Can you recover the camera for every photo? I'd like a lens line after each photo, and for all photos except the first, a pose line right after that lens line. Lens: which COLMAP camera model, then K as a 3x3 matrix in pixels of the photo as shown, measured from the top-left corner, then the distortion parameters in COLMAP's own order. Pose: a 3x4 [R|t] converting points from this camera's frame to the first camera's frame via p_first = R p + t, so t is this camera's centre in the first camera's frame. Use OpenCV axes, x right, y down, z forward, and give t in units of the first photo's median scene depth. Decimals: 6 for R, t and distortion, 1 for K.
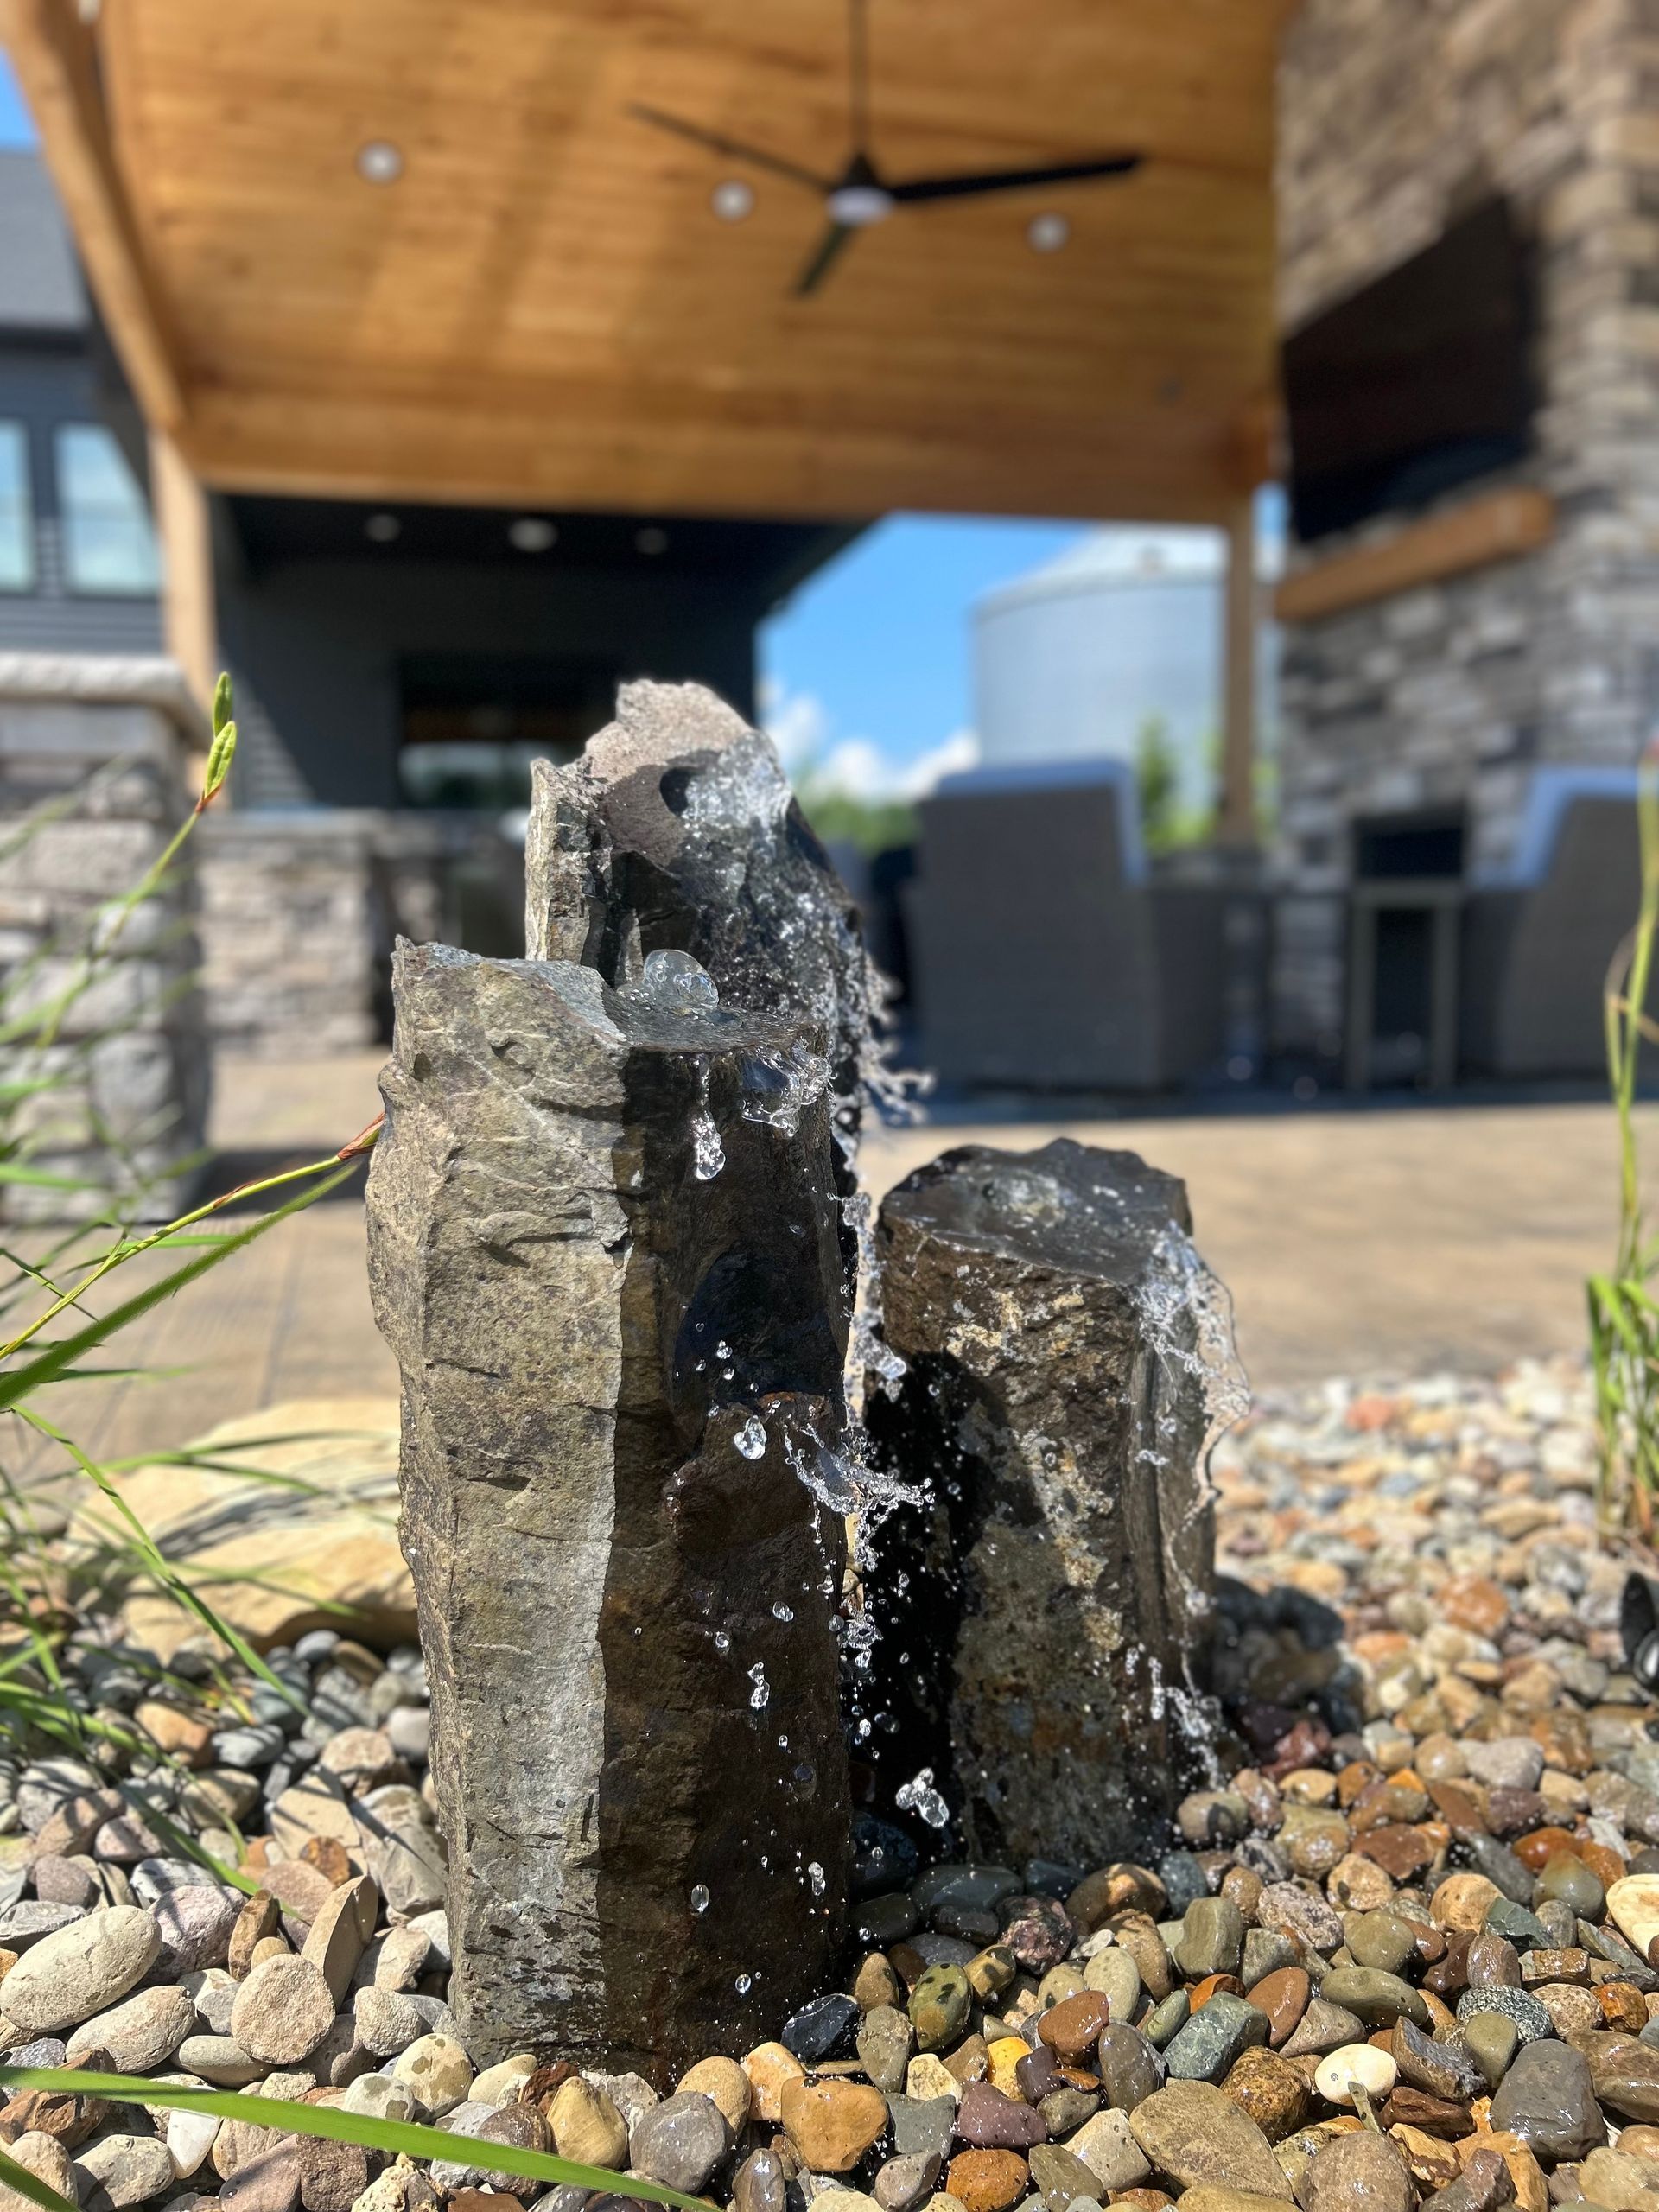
lens RADIAL K [[1689.5, 0, 805.0], [0, 1689.5, 1112.9], [0, 0, 1]] dist [0.047514, -0.040791]
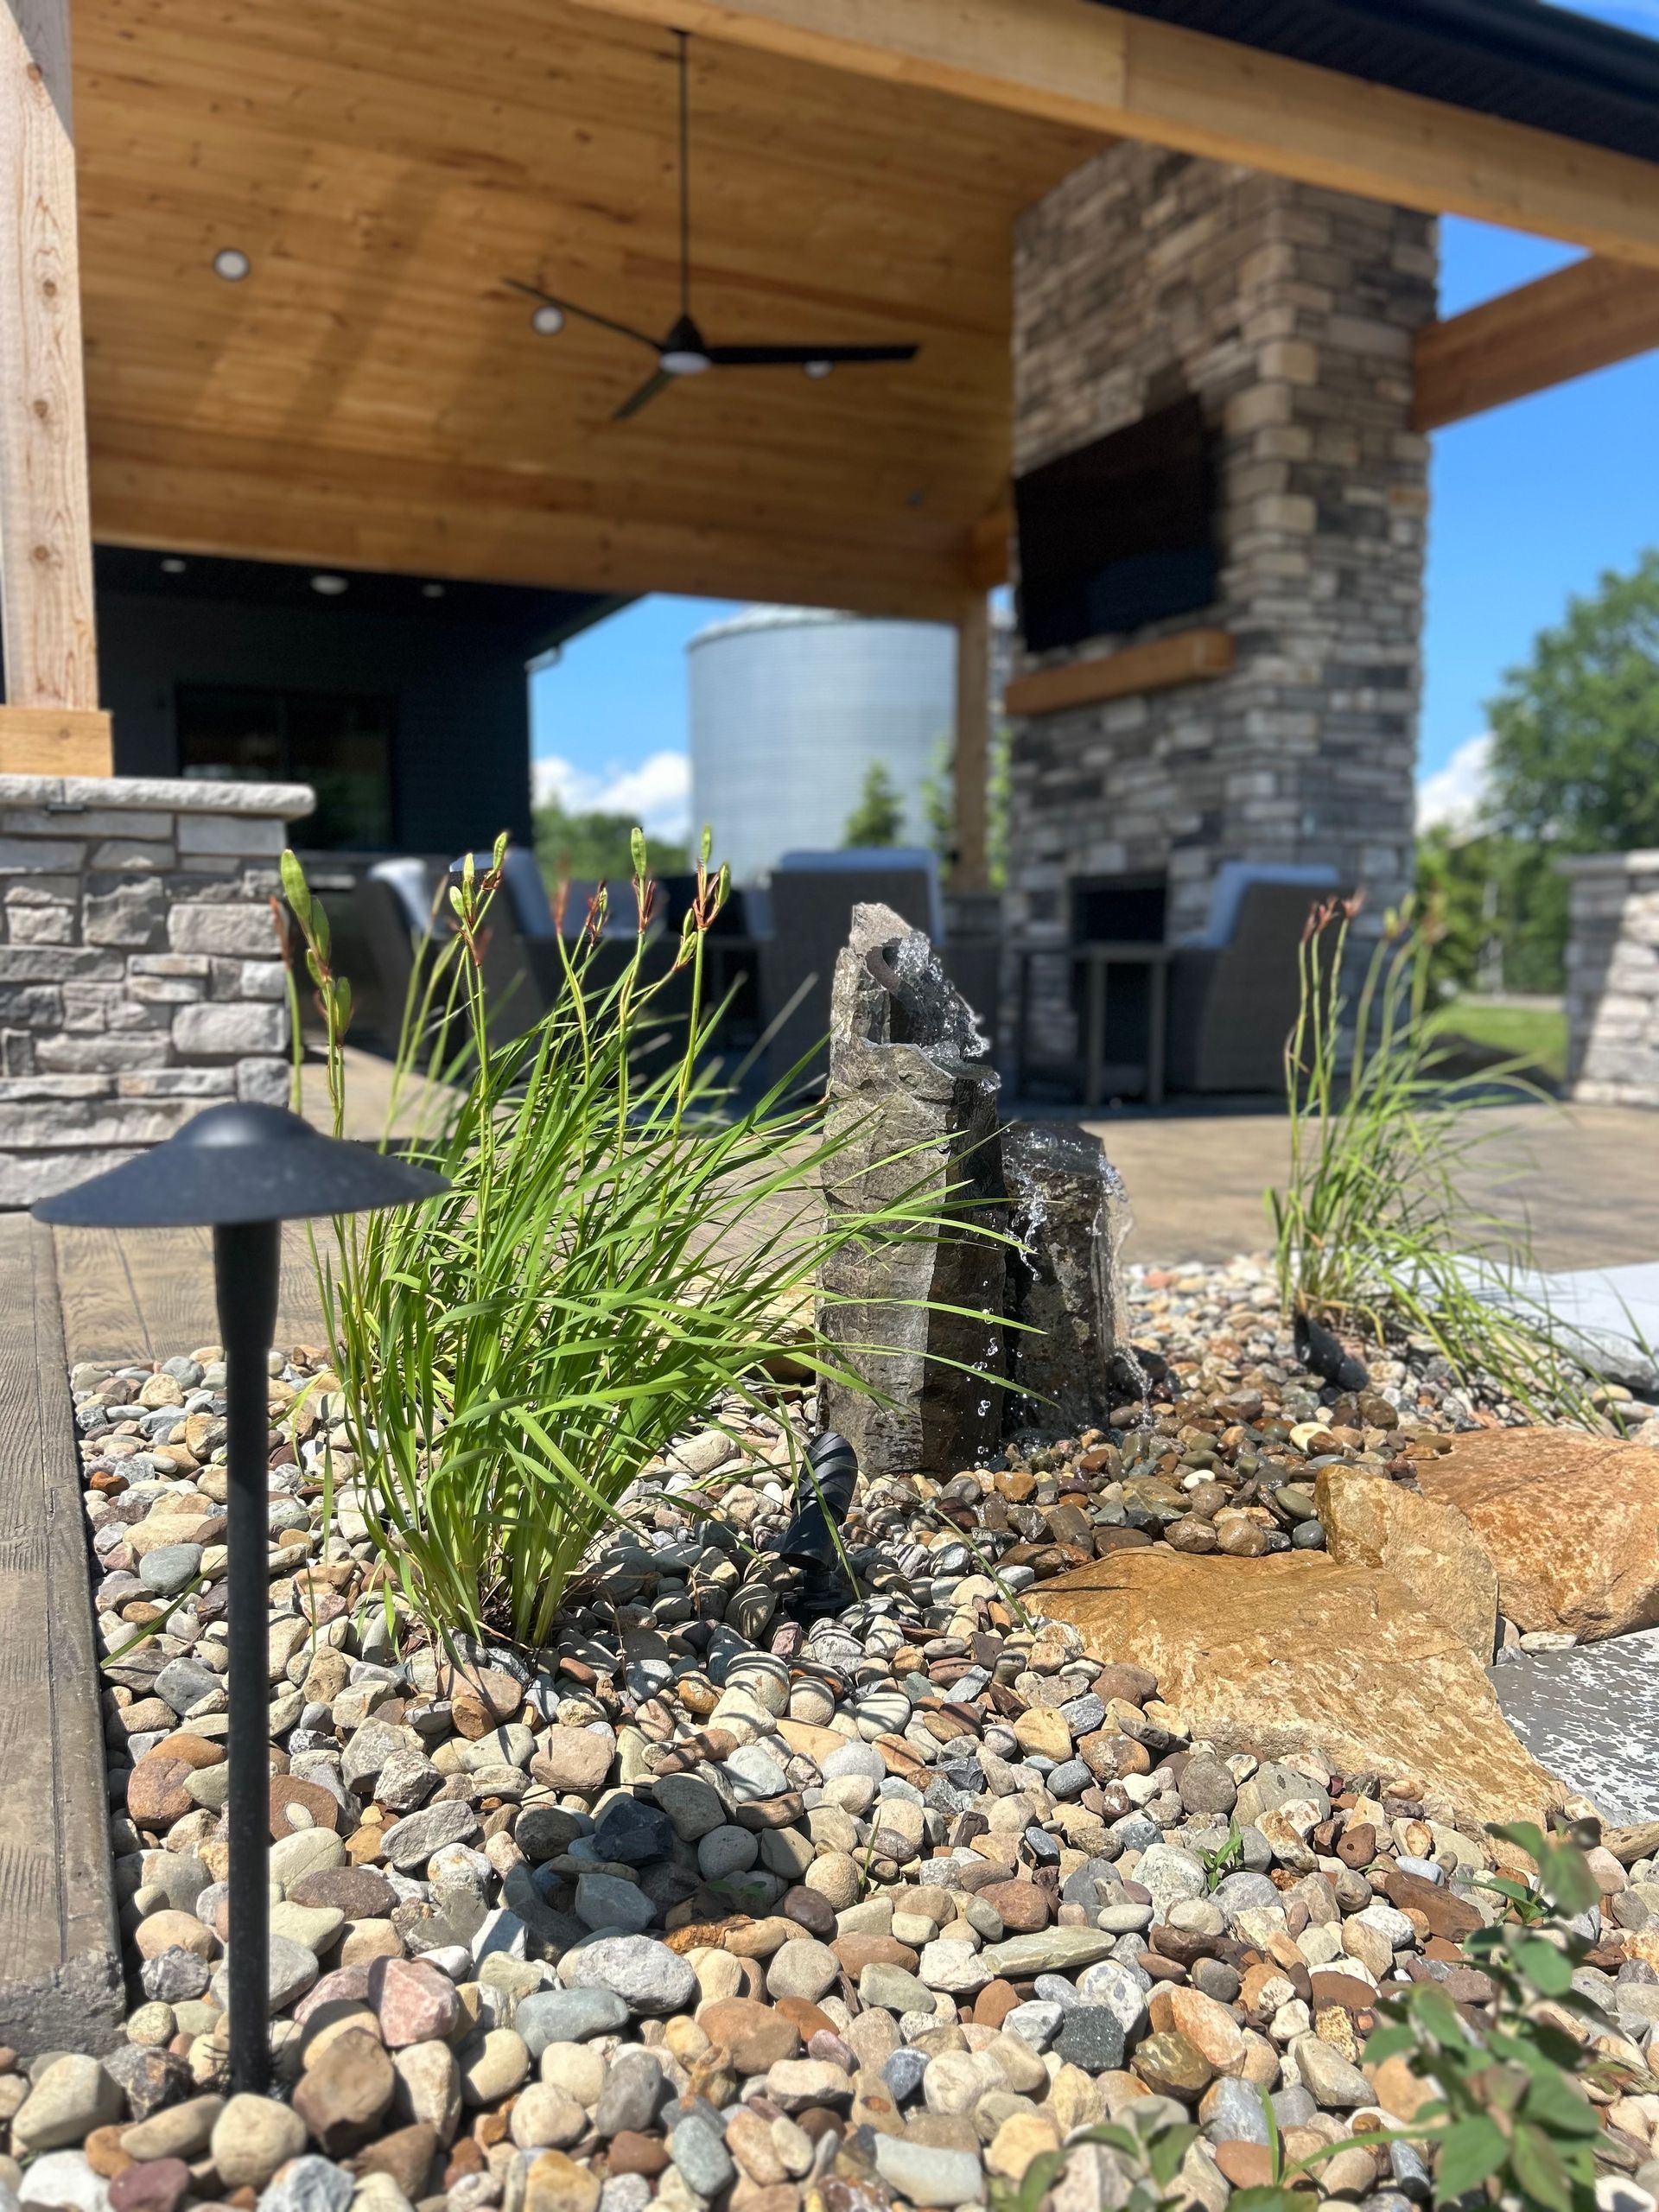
lens RADIAL K [[1613.3, 0, 789.7], [0, 1613.3, 1100.9], [0, 0, 1]] dist [0.102647, -0.092474]
pose [[0.988004, 0.003369, 0.154394, -0.076819], [-0.001046, 0.999885, -0.015122, 0.003846], [-0.154427, 0.014779, 0.987894, -0.153426]]
